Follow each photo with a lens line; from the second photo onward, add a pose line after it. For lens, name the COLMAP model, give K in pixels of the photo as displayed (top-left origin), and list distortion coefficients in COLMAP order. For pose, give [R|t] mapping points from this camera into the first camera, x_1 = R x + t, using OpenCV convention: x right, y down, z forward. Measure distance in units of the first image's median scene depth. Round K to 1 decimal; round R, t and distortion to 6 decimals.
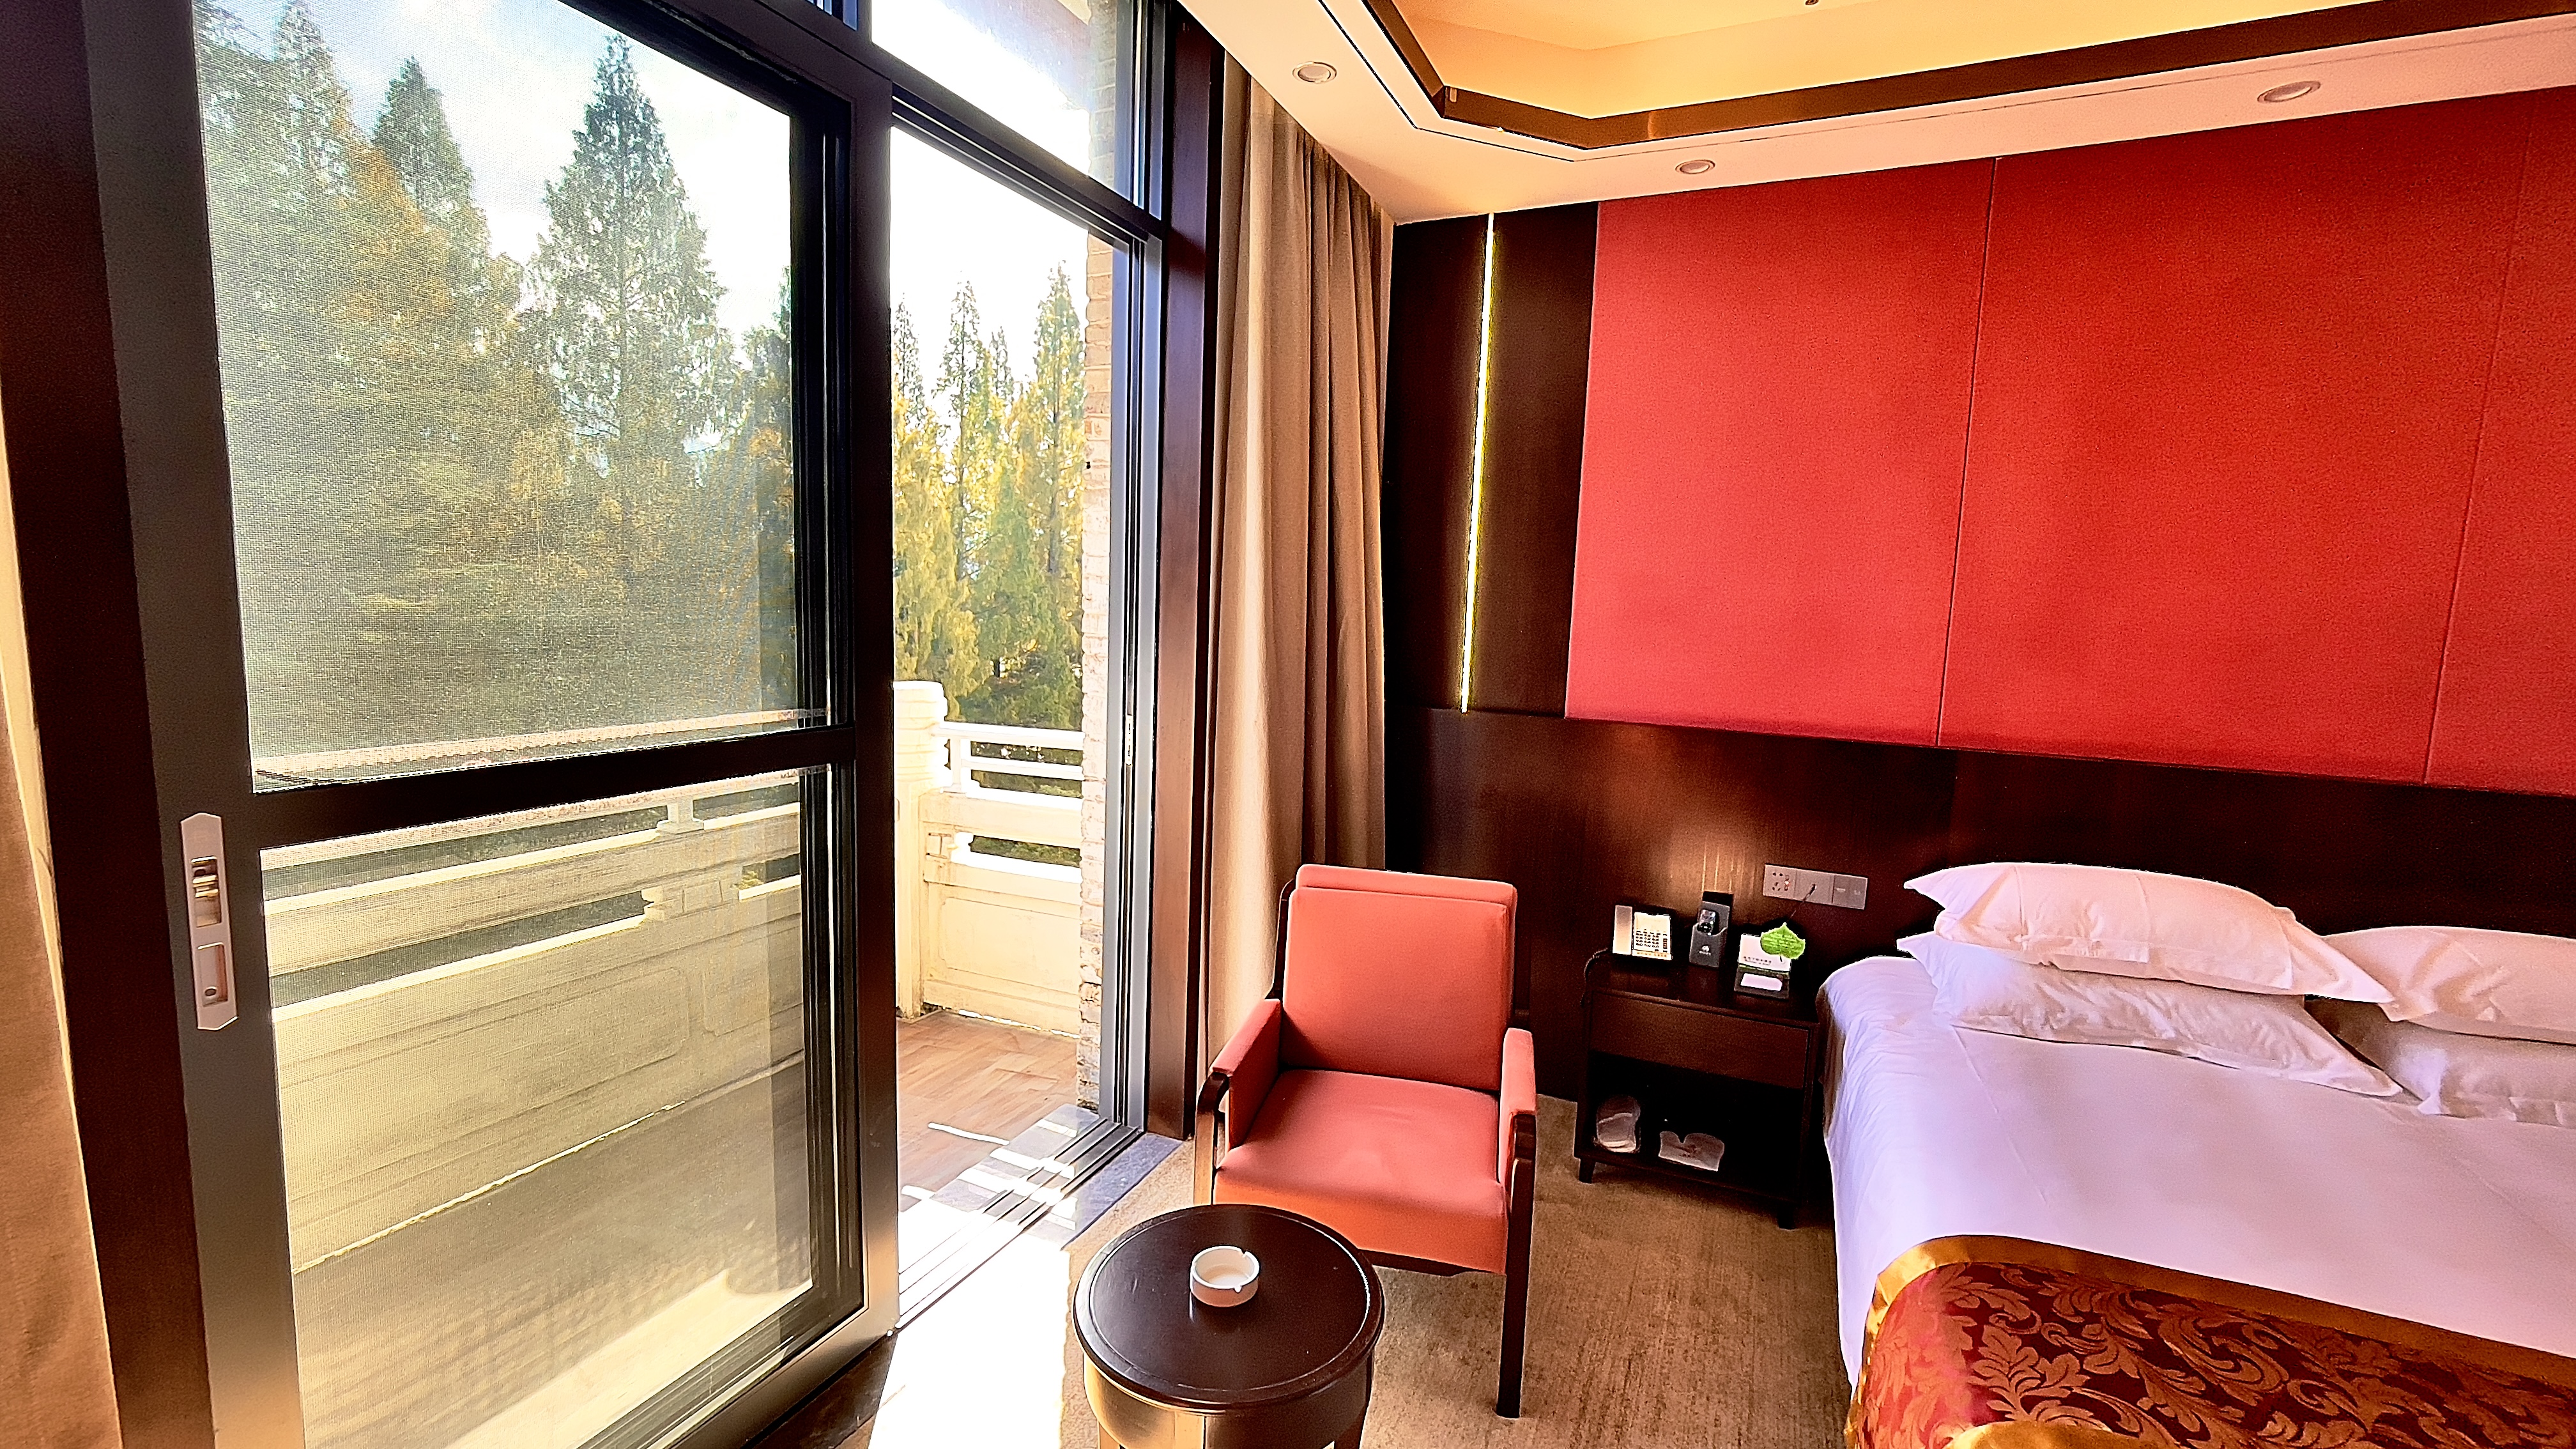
lens RADIAL K [[1066.0, 0, 1283.3], [0, 1066.0, 715.2], [0, 0, 1]] dist [-0.005139, -0.000938]
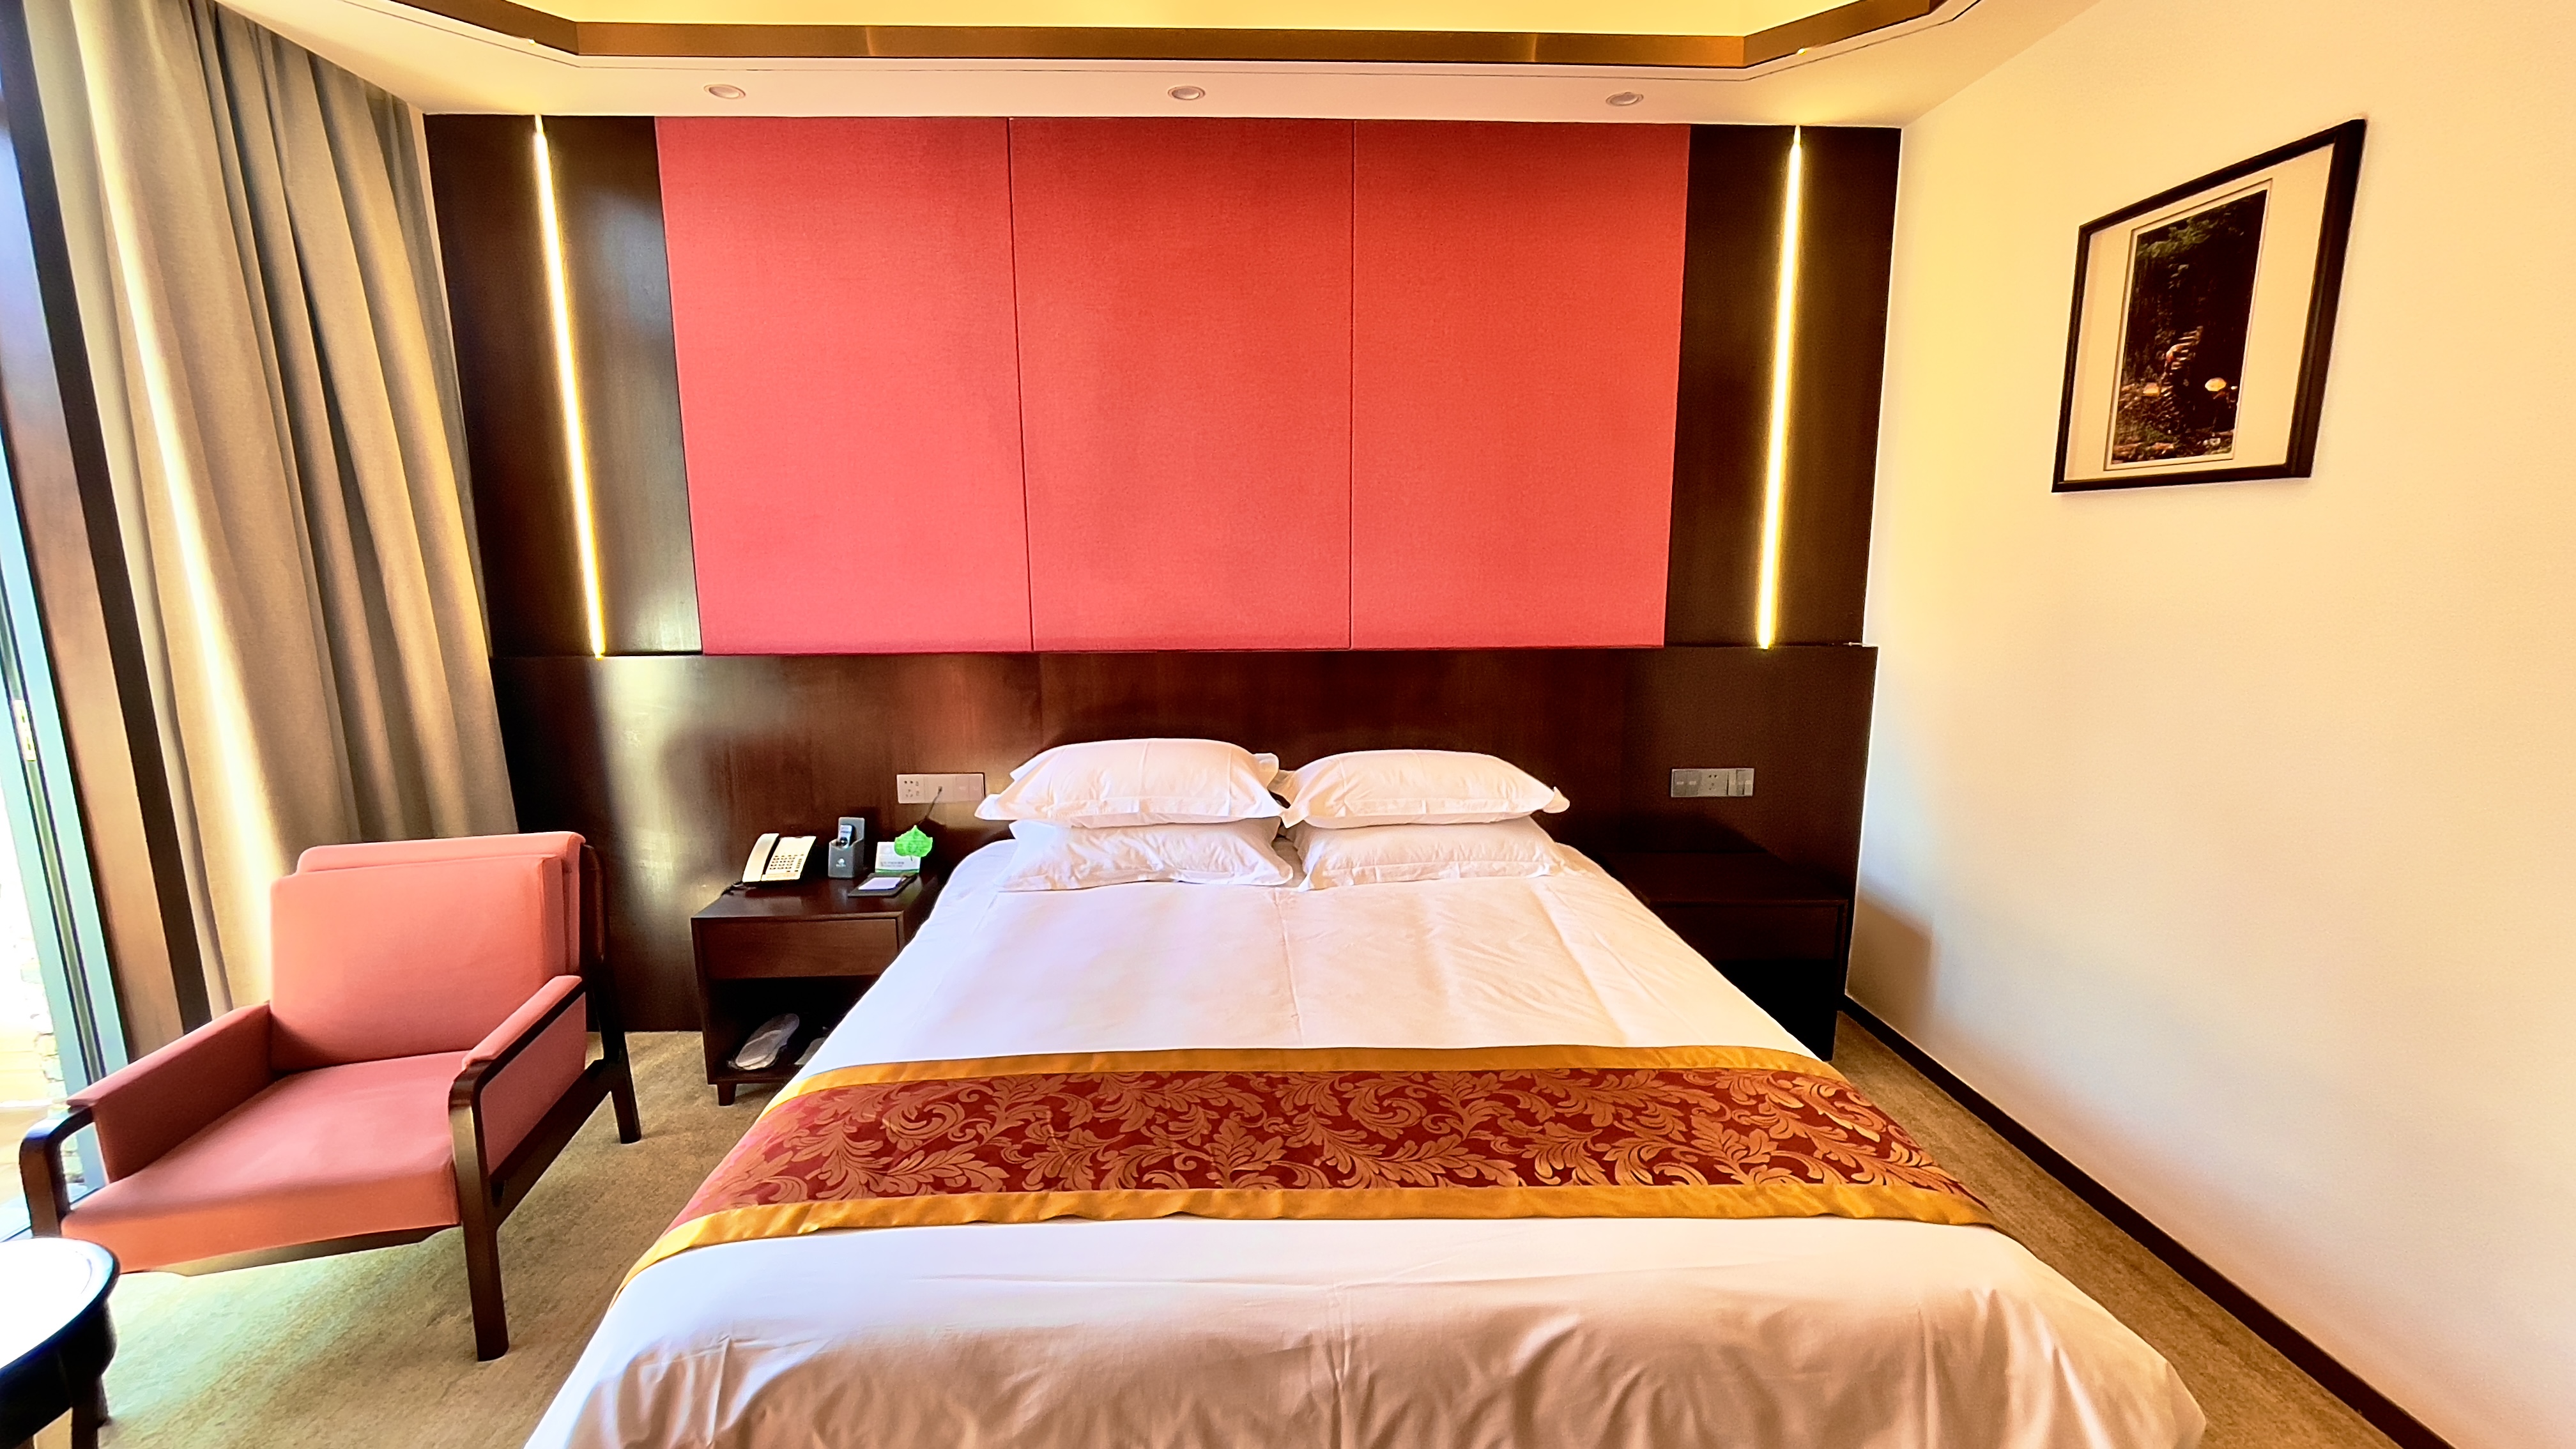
lens RADIAL K [[1066.0, 0, 1321.5], [0, 1066.0, 714.0], [0, 0, 1]] dist [-0.005139, -0.000938]
pose [[0.890244, -0.113899, 0.441012, 0.461044], [0.087603, 0.992969, 0.079613, 0.039800], [-0.446979, -0.032241, 0.893963, -0.187254]]
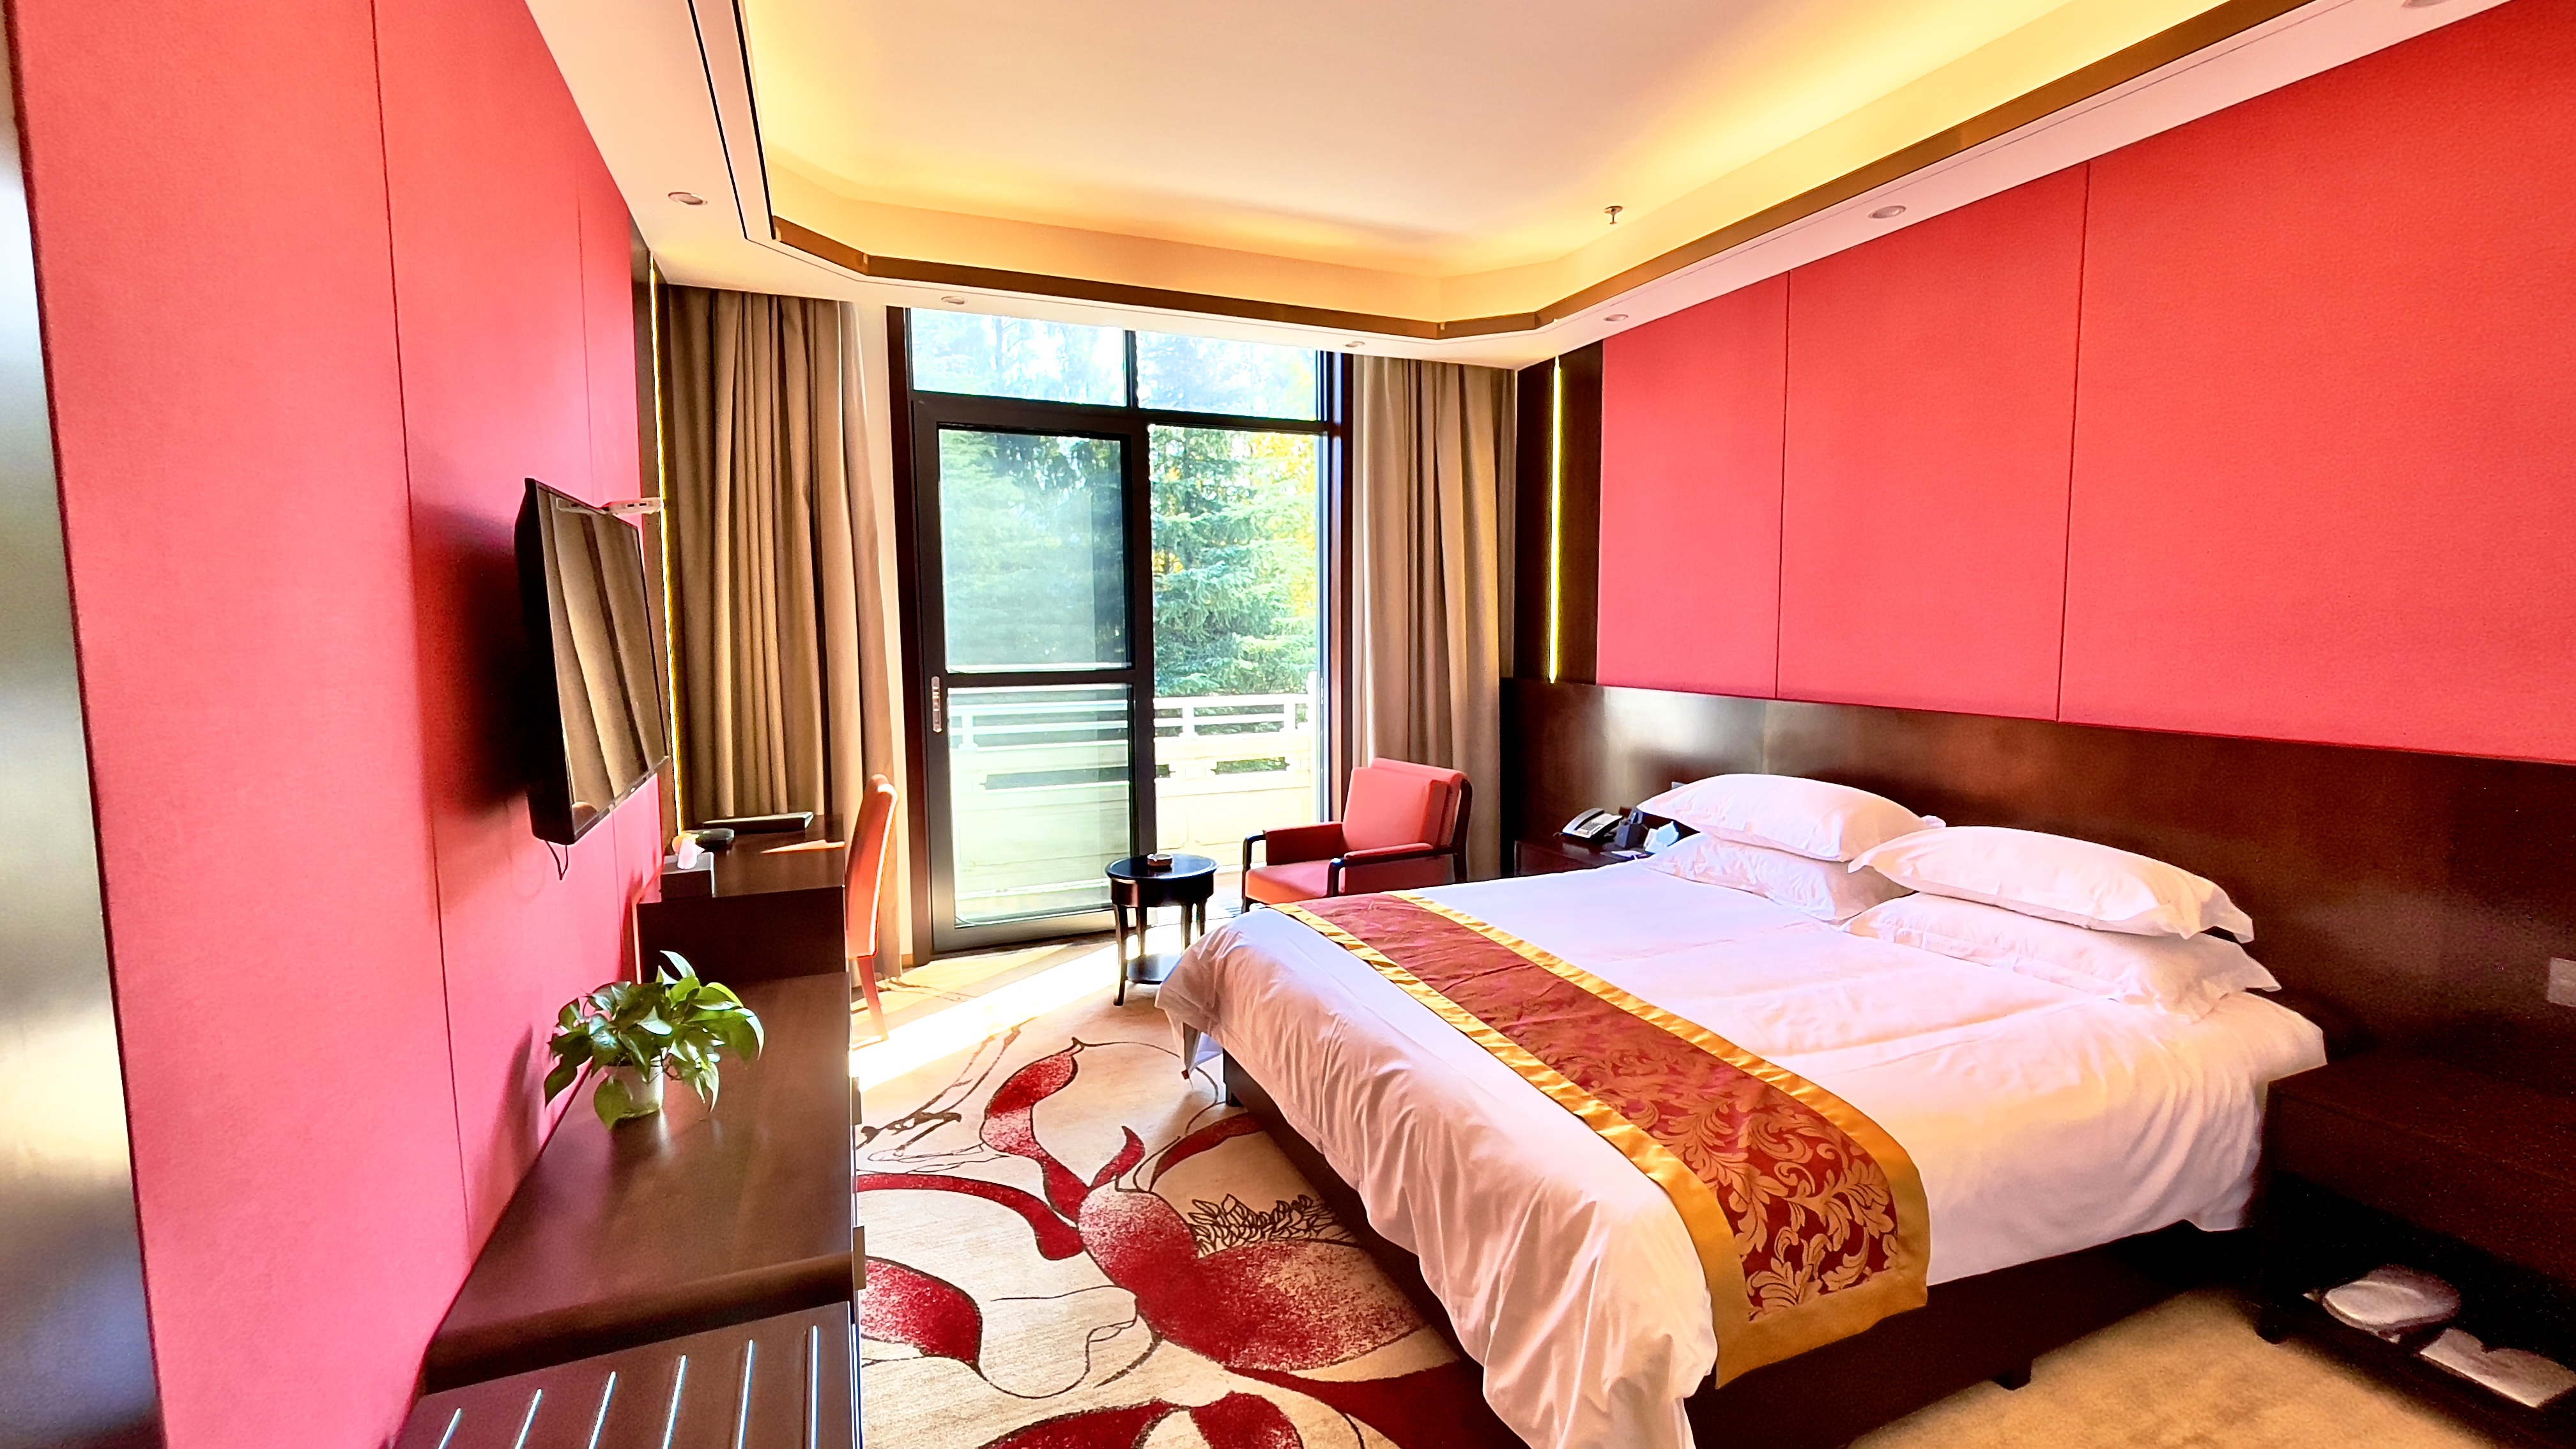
lens RADIAL K [[1066.0, 0, 1261.1], [0, 1066.0, 712.3], [0, 0, 1]] dist [-0.005139, -0.000938]
pose [[0.723139, 0.019305, -0.690433, 1.321620], [-0.040634, 0.999067, -0.014624, 0.114661], [0.689507, 0.038631, 0.723249, -0.535327]]
